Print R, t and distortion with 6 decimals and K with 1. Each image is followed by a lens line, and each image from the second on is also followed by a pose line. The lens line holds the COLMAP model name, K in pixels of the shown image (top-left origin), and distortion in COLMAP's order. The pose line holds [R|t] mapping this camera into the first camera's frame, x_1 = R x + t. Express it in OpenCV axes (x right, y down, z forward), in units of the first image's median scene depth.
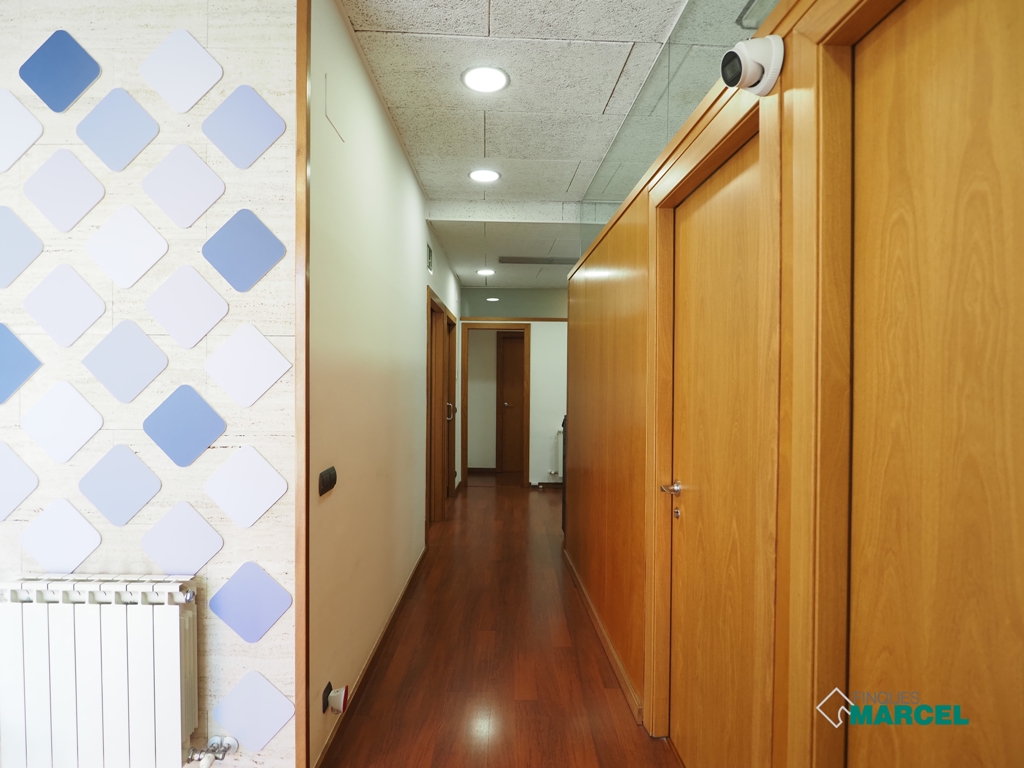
lens RADIAL K [[550.4, 0, 508.9], [0, 550.4, 388.8], [0, 0, 1]] dist [-0.005467, -0.002715]
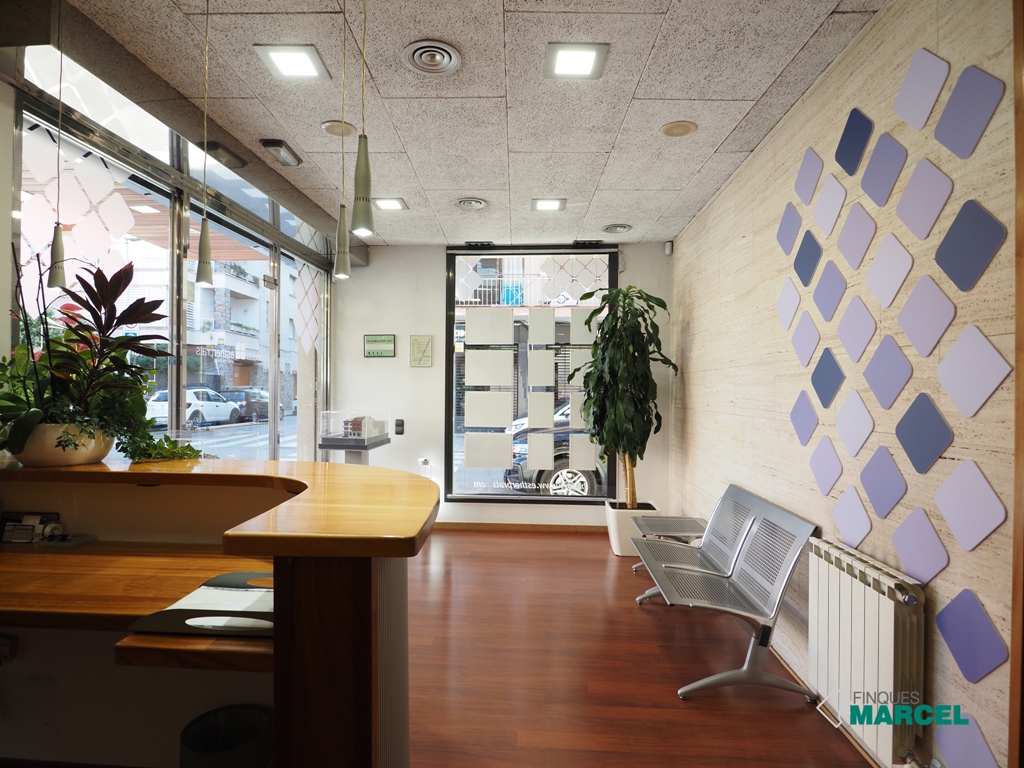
lens RADIAL K [[550.4, 0, 508.9], [0, 550.4, 388.8], [0, 0, 1]] dist [-0.005467, -0.002715]
pose [[-0.049927, -0.011918, -0.998682, 0.460625], [-0.024161, 0.999651, -0.010721, 0.014586], [0.998461, 0.023594, -0.050198, 0.285982]]
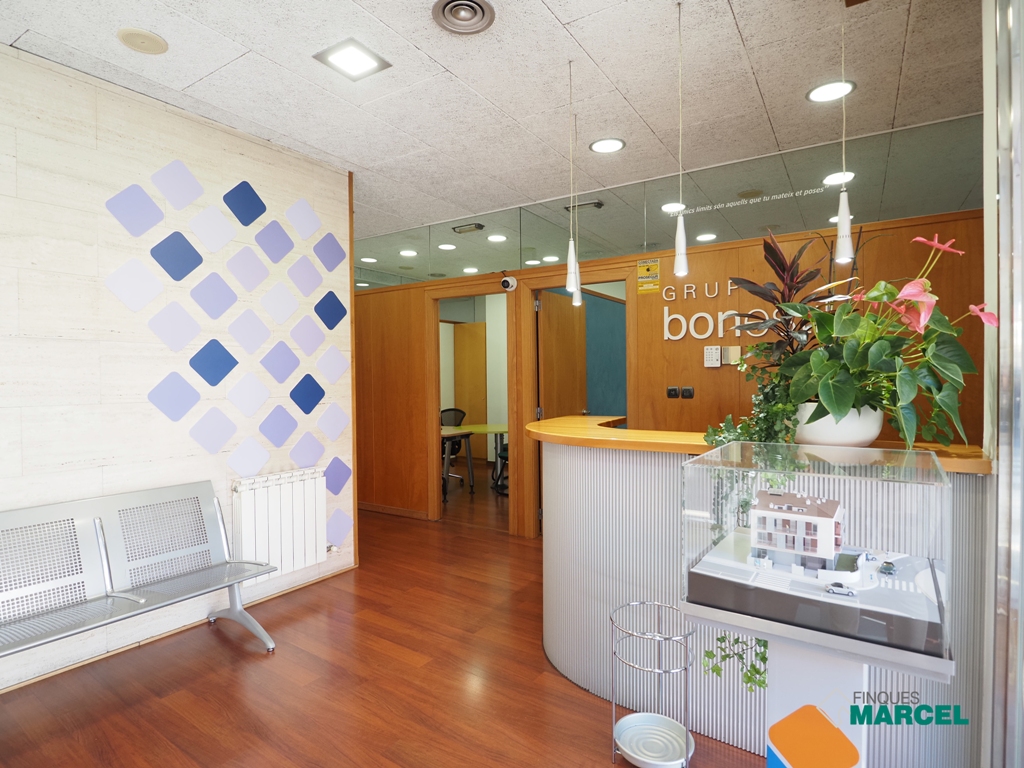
lens RADIAL K [[550.4, 0, 508.9], [0, 550.4, 388.8], [0, 0, 1]] dist [-0.005467, -0.002715]
pose [[0.563430, -0.029015, 0.825654, -1.853020], [0.026127, 0.999509, 0.017295, 0.032022], [-0.825751, 0.011827, 0.563912, -0.762201]]
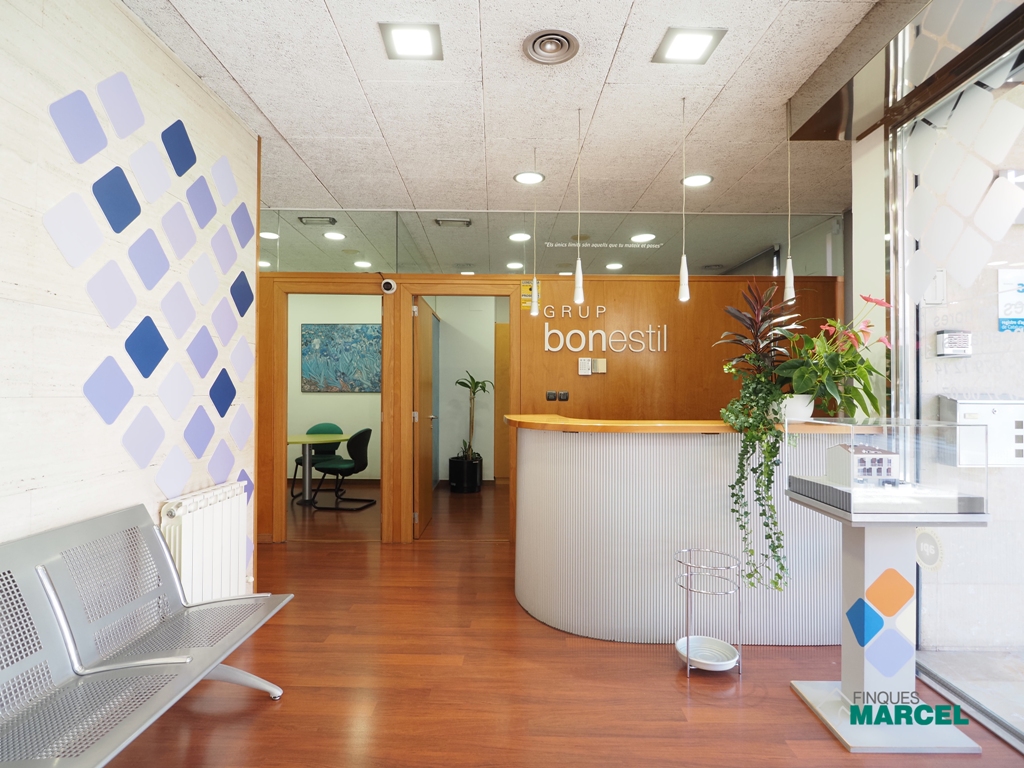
lens RADIAL K [[546.3, 0, 512.0], [0, 546.3, 387.8], [0, 0, 1]] dist [-0.014083, -0.001228]
pose [[0.008672, 0.001231, 0.999962, -2.232225], [0.012300, 0.999923, -0.001337, 0.065088], [-0.999887, 0.012312, 0.008656, 0.112843]]
